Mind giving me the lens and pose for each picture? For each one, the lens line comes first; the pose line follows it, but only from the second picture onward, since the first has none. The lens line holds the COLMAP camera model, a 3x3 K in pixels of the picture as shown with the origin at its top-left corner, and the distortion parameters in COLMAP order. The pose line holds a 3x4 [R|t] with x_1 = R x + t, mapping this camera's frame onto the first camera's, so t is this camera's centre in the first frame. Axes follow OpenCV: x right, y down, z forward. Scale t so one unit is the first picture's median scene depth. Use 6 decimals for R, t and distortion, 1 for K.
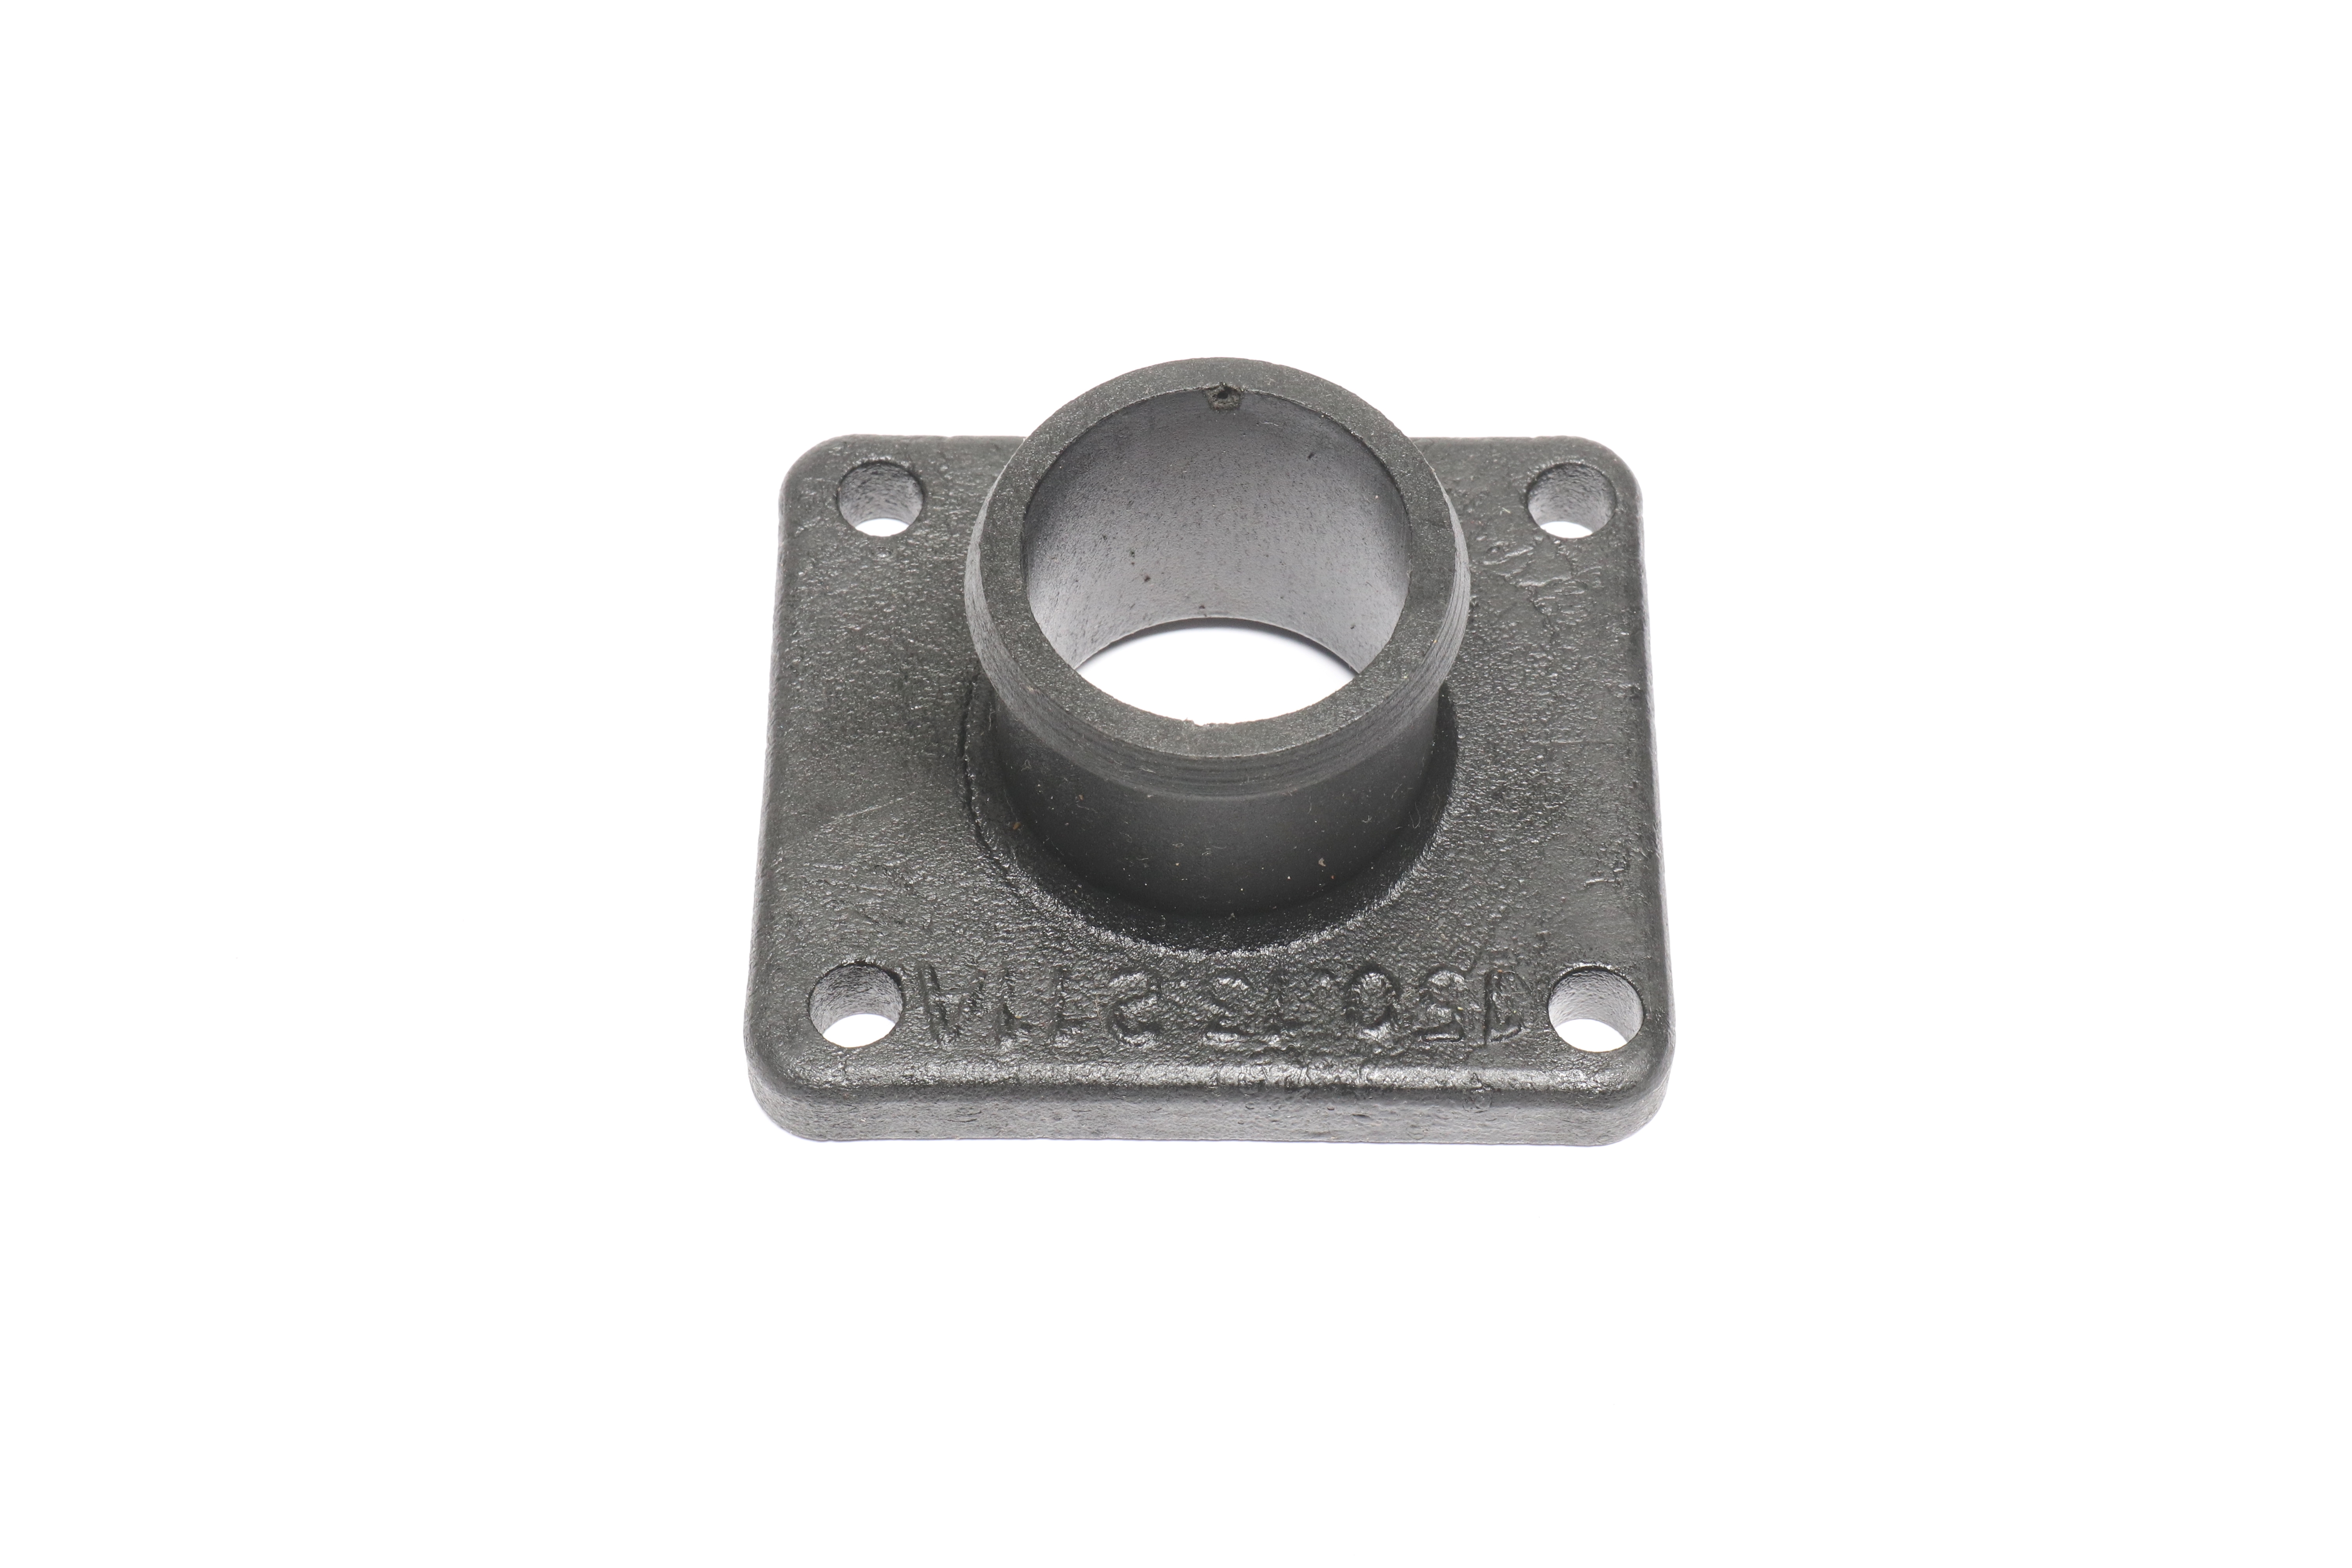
lens RADIAL K [[4491.0, 0, 1176.0], [0, 4491.0, 784.0], [0, 0, 1]] dist [-0.000399, -0.003305]
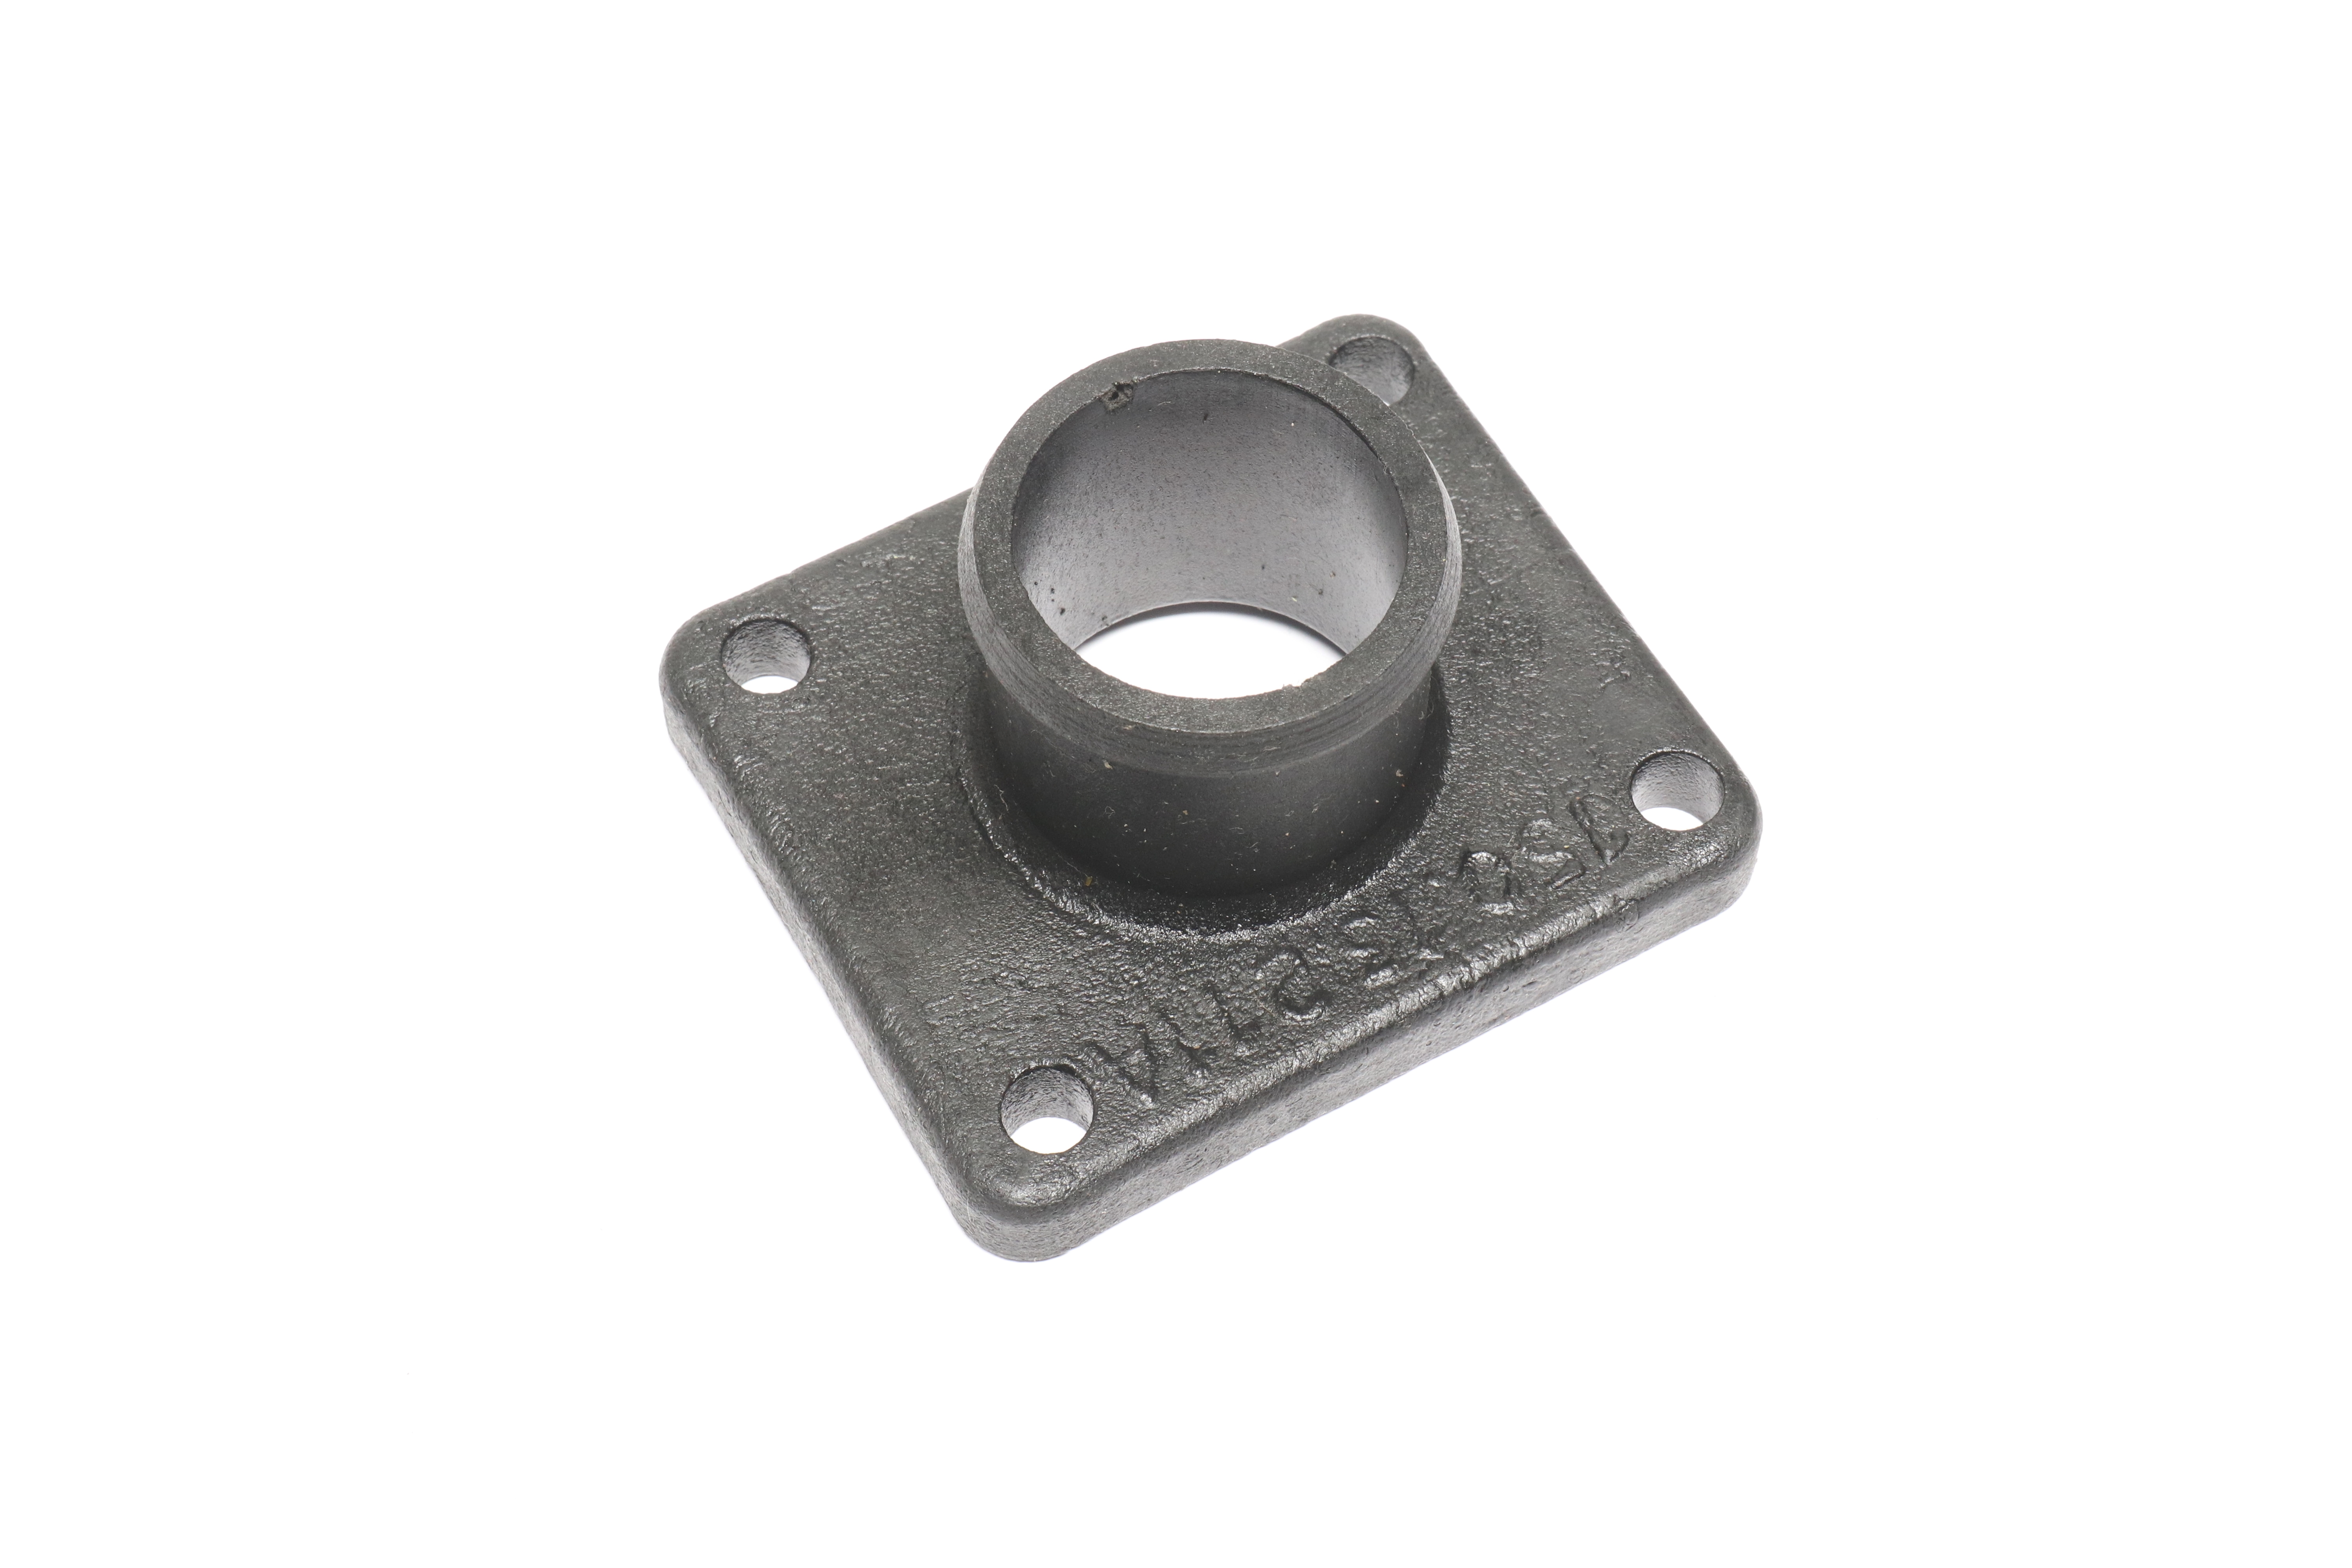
lens RADIAL K [[4491.0, 0, 1176.0], [0, 4491.0, 784.0], [0, 0, 1]] dist [-0.000399, -0.003305]
pose [[0.855640, -0.426722, 0.292899, -0.305423], [0.430295, 0.900974, 0.055610, -0.057902], [-0.287624, 0.078451, 0.954525, 0.047059]]
